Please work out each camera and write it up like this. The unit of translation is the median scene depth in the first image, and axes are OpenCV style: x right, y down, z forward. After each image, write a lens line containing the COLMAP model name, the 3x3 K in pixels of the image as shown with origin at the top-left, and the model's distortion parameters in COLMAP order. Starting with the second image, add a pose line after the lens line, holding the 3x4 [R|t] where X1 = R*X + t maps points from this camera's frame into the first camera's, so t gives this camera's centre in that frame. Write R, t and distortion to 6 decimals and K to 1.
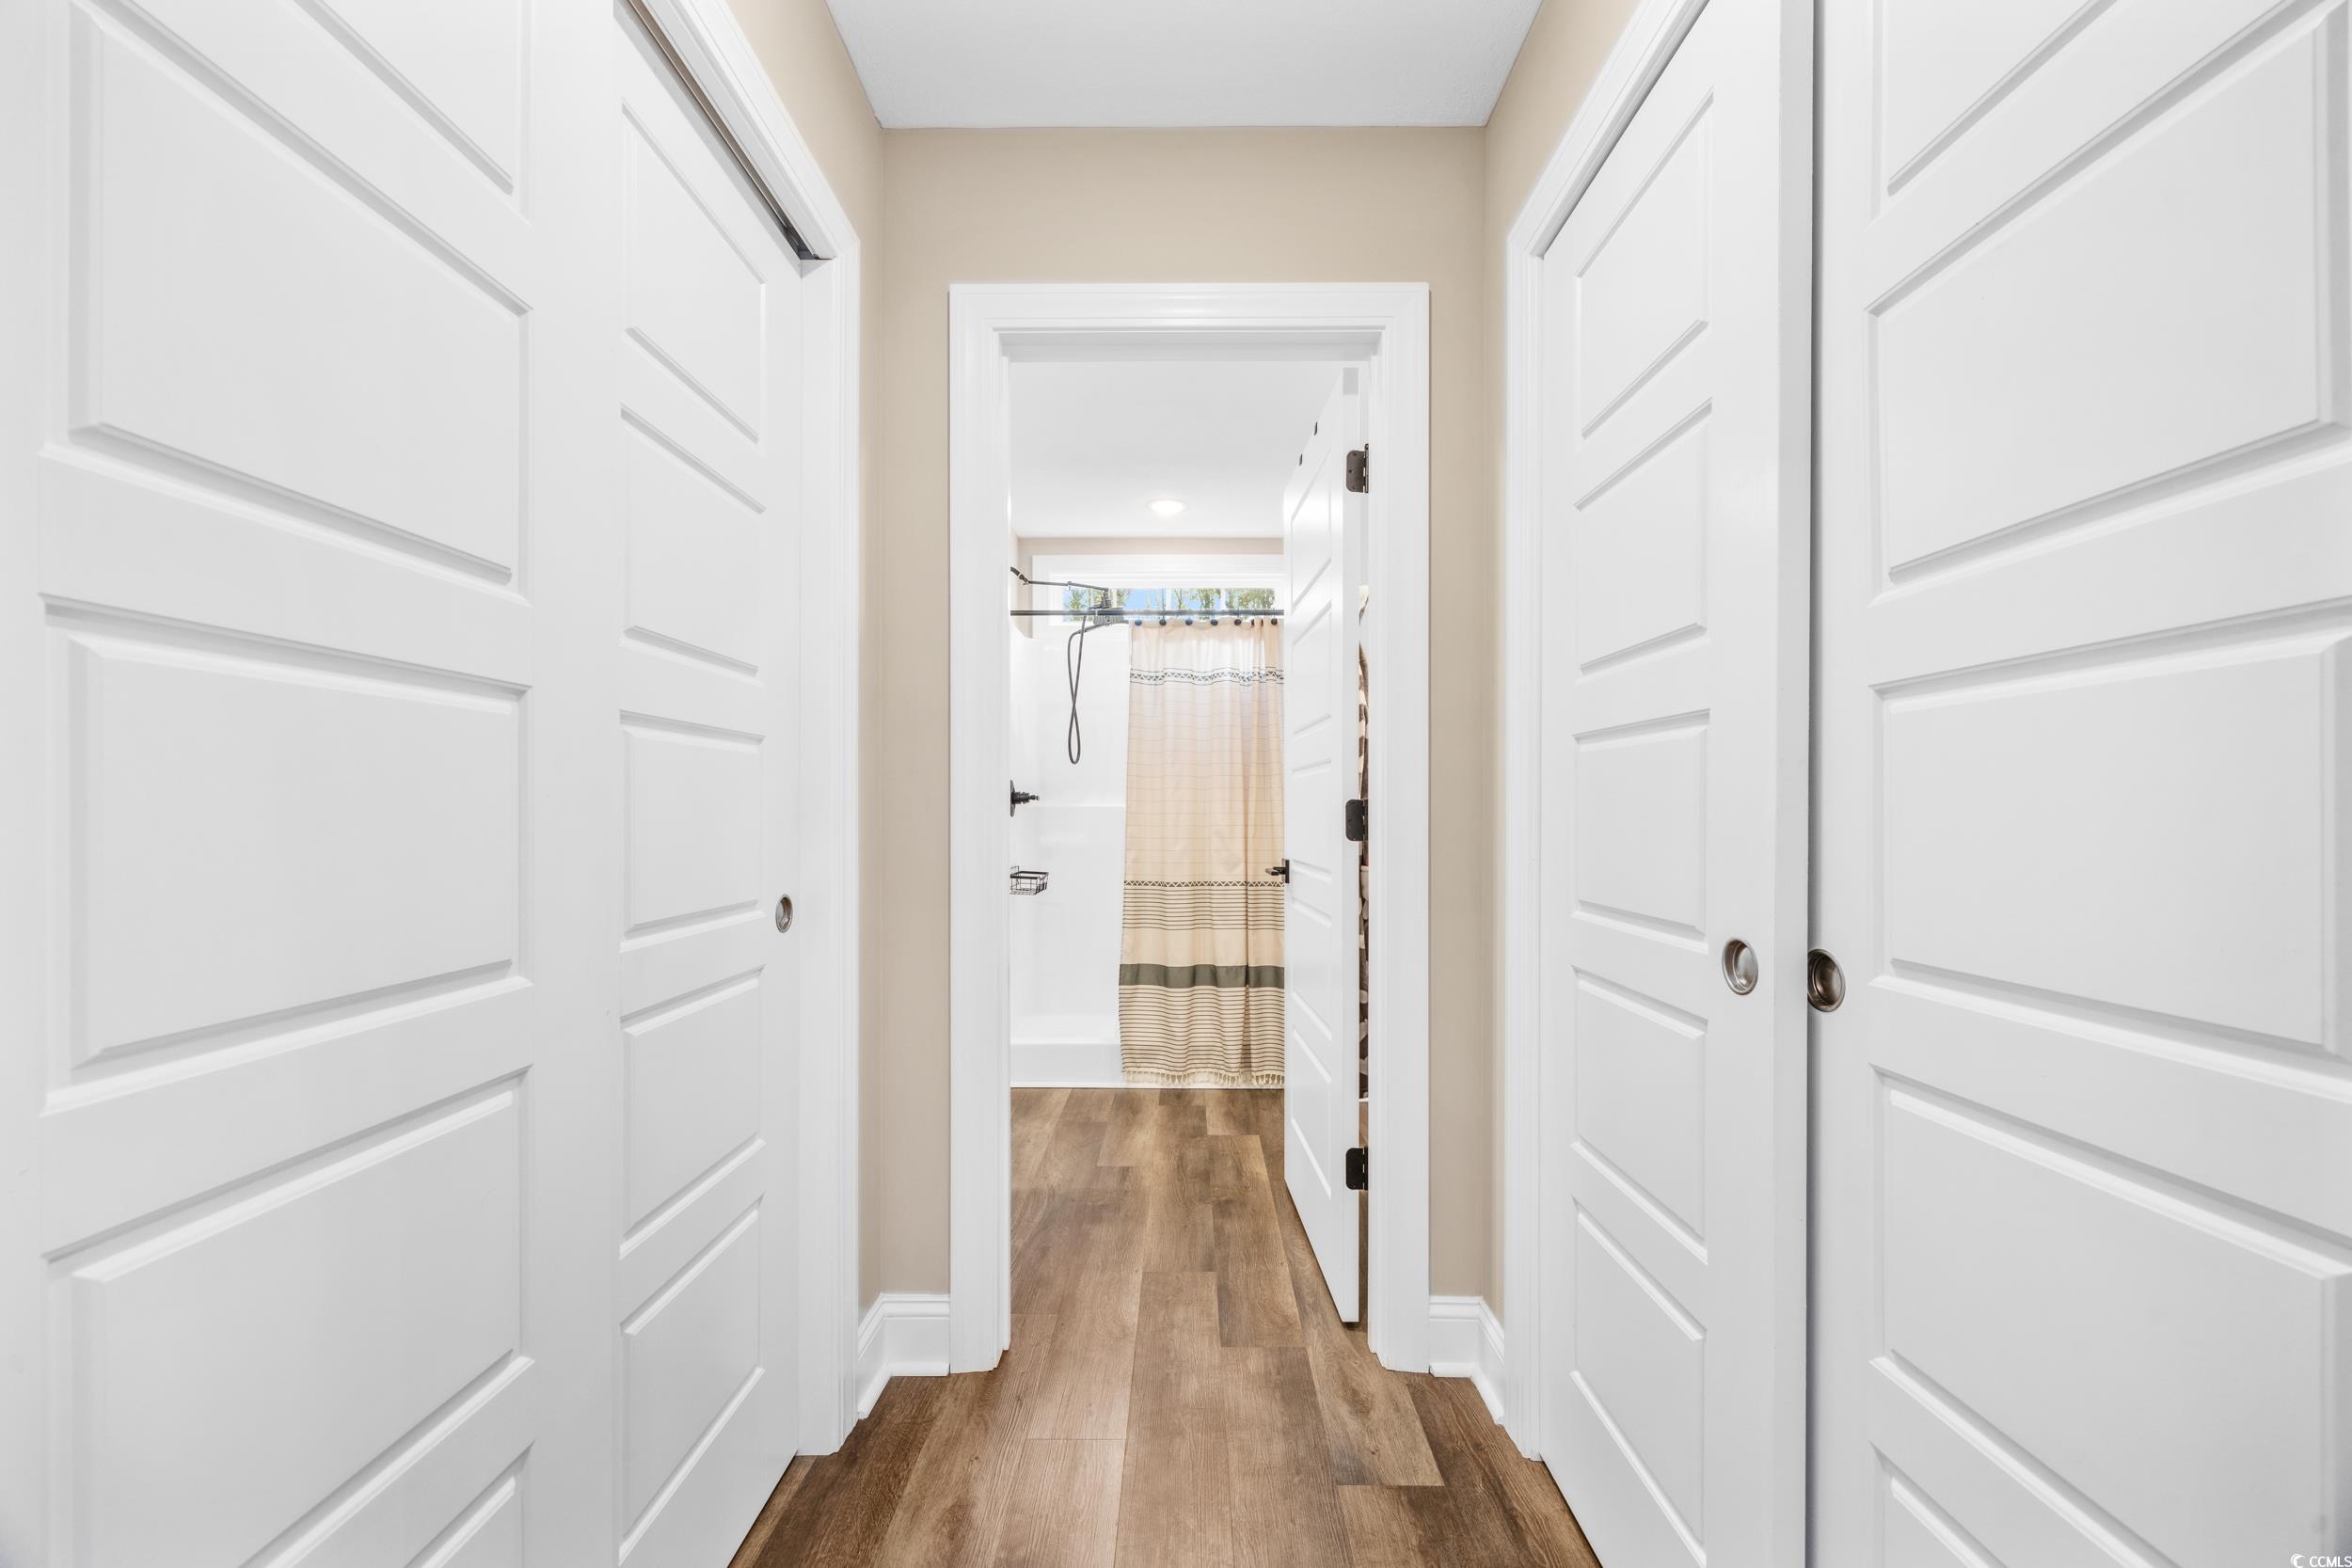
lens RADIAL K [[904.4, 0, 1174.8], [0, 904.4, 806.0], [0, 0, 1]] dist [0.001515, 0.000260]
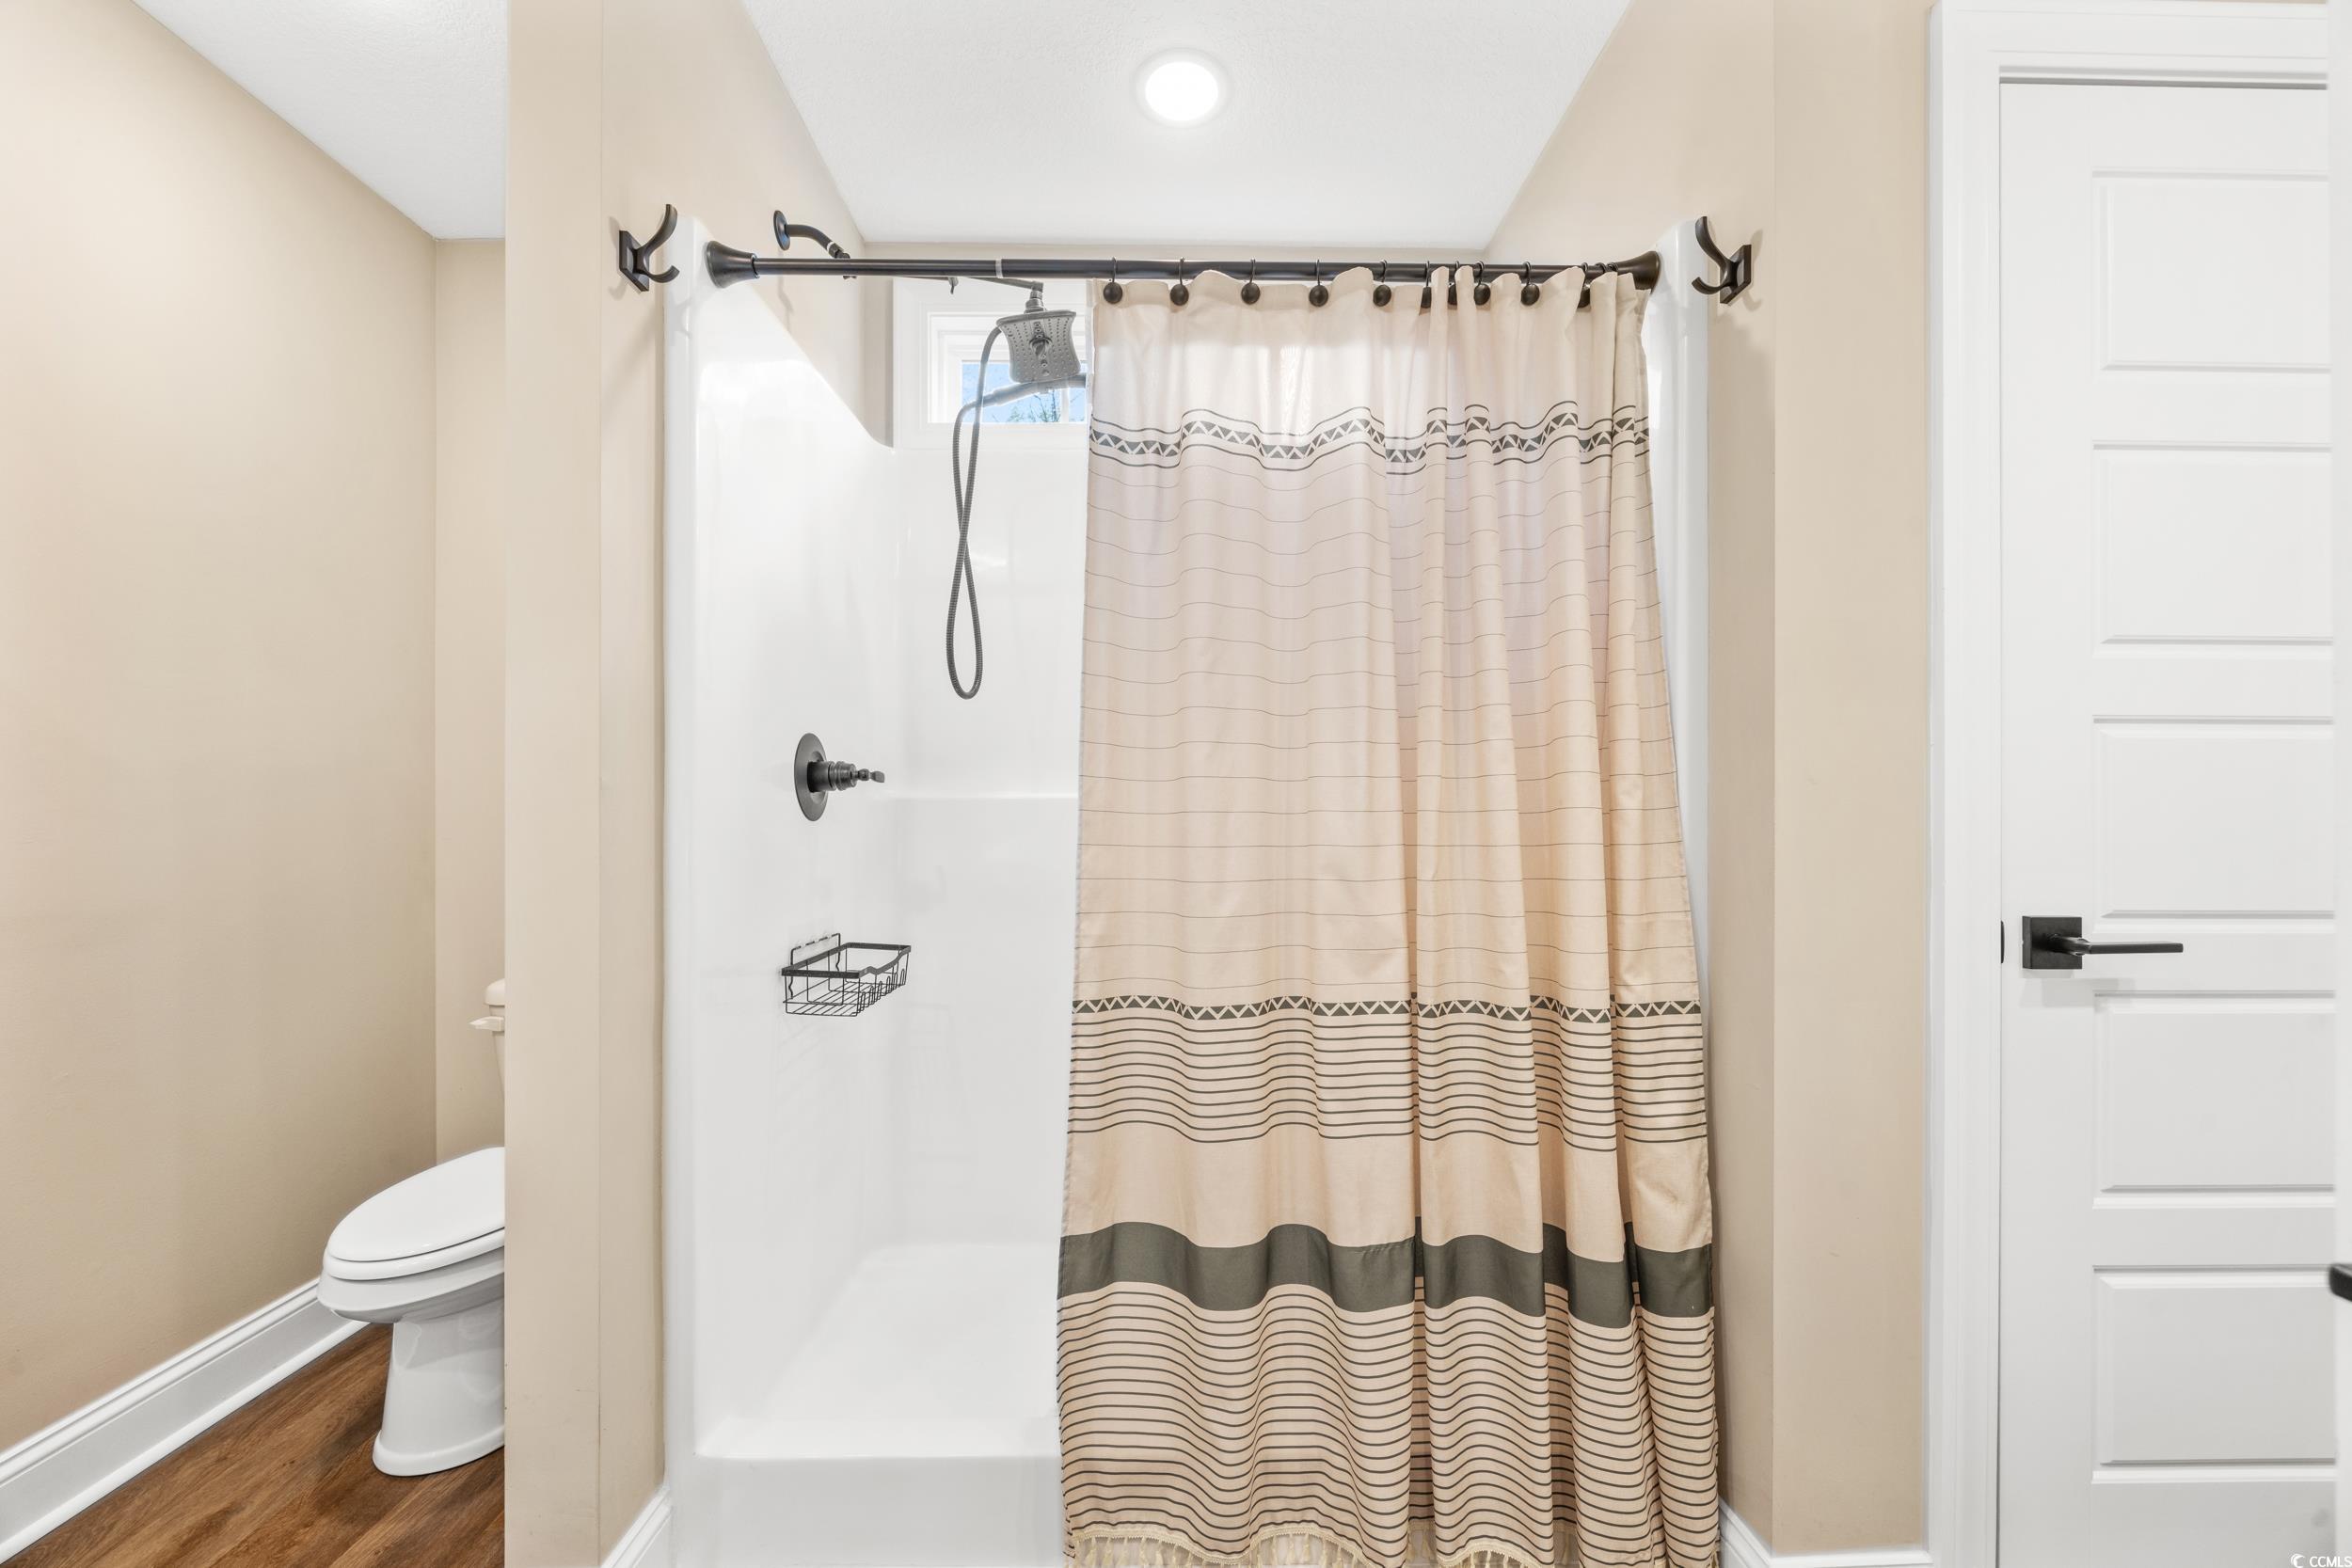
lens RADIAL K [[904.4, 0, 1174.8], [0, 904.4, 806.0], [0, 0, 1]] dist [0.001515, 0.000260]
pose [[0.999084, 0.000816, 0.042790, -0.031163], [-0.000724, 0.999997, -0.002174, 0.006584], [-0.042792, 0.002141, 0.999082, 0.640008]]
